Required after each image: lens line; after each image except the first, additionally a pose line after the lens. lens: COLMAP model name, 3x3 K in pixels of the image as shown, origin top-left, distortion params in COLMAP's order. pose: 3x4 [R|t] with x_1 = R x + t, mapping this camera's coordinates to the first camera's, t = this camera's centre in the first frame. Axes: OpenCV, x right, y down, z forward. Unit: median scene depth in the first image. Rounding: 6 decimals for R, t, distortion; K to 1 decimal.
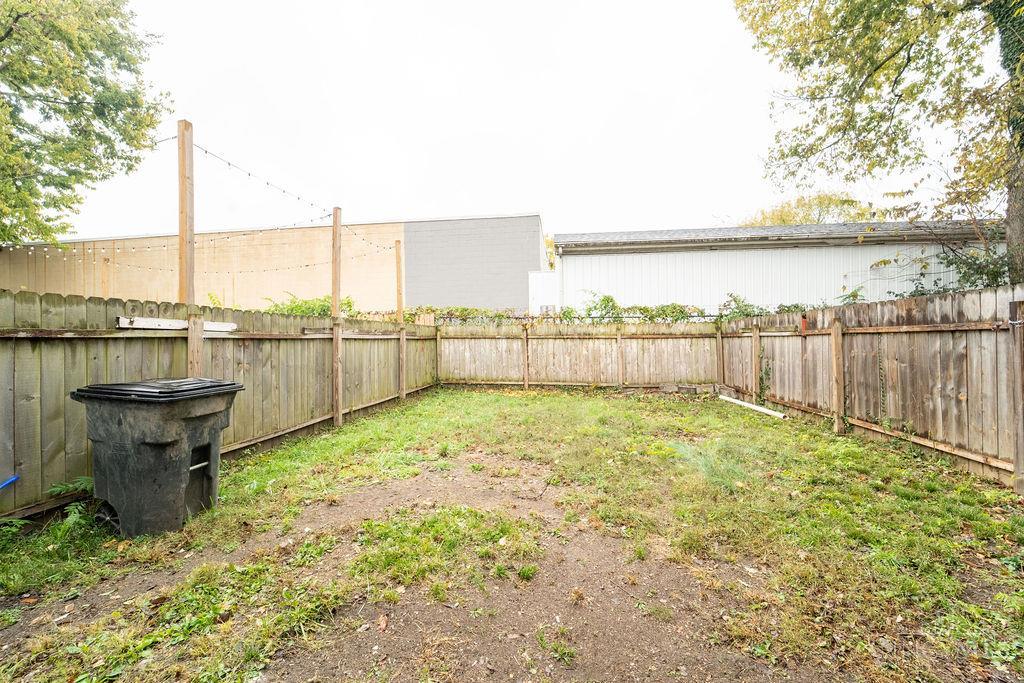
lens RADIAL K [[416.6, 0, 511.1], [0, 416.6, 339.8], [0, 0, 1]] dist [-0.014718, -0.000284]
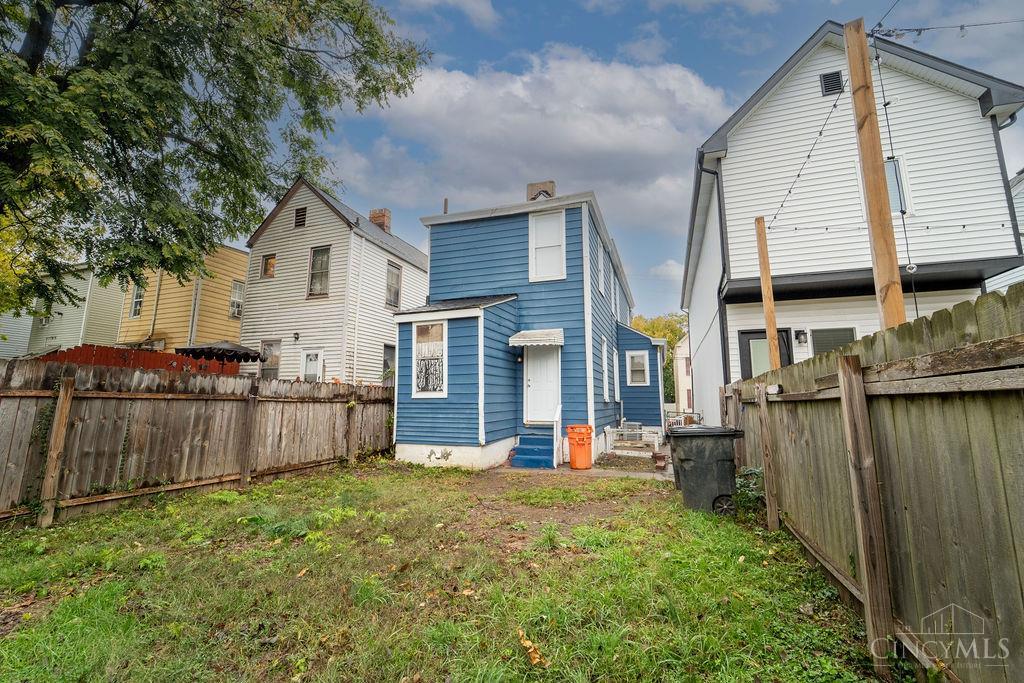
lens RADIAL K [[416.6, 0, 511.1], [0, 416.6, 339.8], [0, 0, 1]] dist [-0.014718, -0.000284]
pose [[-0.976240, 0.037620, 0.213401, -0.316344], [0.002787, 0.986913, -0.161232, 0.008460], [-0.216674, -0.156806, -0.963569, 2.139228]]
